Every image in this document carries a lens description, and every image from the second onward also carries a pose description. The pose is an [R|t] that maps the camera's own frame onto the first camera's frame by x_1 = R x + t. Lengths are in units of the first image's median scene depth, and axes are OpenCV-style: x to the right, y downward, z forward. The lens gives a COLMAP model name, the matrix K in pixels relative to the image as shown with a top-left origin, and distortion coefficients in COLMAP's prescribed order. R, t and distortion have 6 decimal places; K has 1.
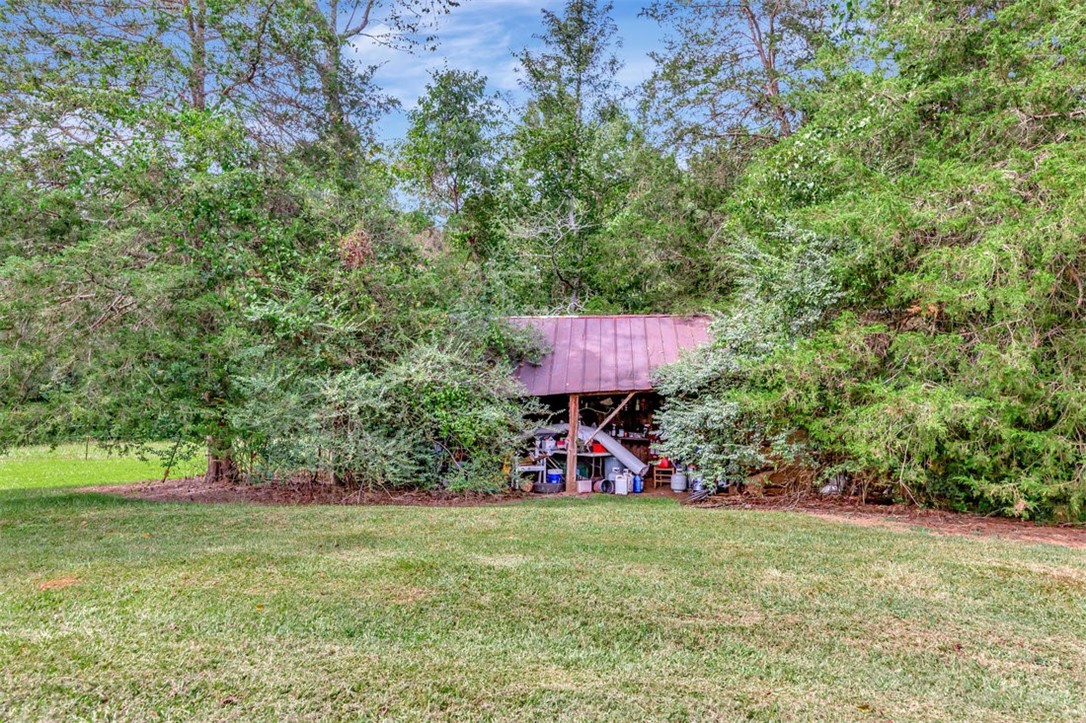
lens RADIAL K [[815.3, 0, 543.0], [0, 815.3, 361.5], [0, 0, 1]] dist [0.002256, 0.000545]
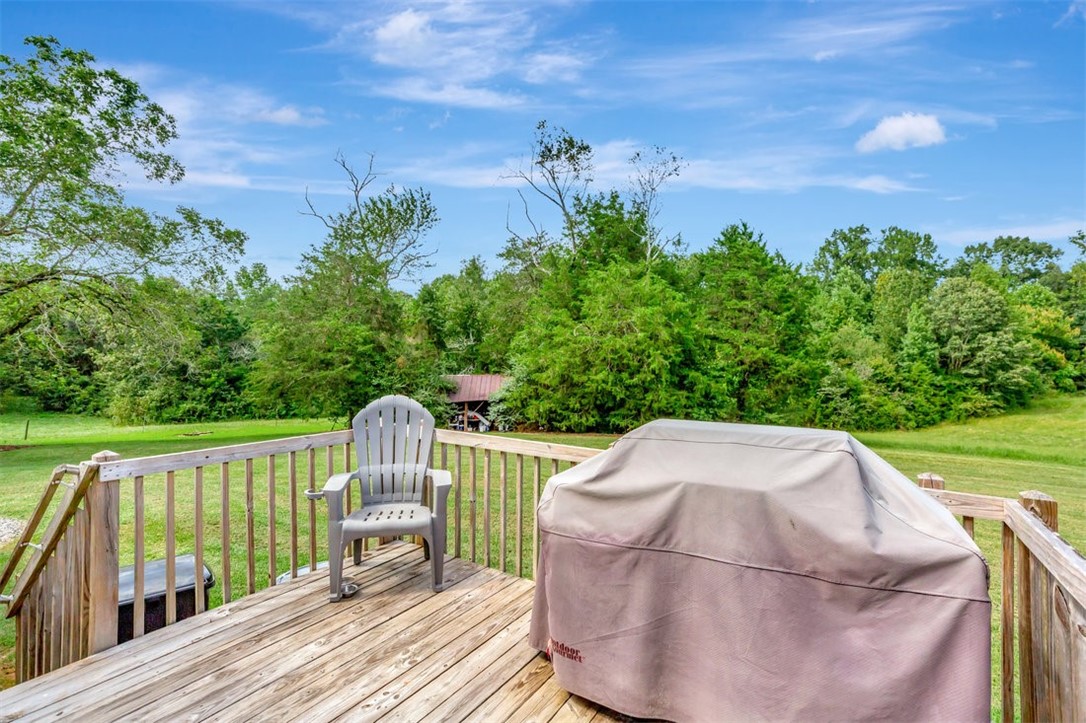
lens RADIAL K [[516.5, 0, 543.0], [0, 516.5, 361.5], [0, 0, 1]] dist [-0.000013, -0.000121]
pose [[0.992817, -0.005367, 0.119520, 0.100733], [0.006746, 0.999915, -0.011138, -0.100155], [-0.119450, 0.011864, 0.992769, -1.151263]]
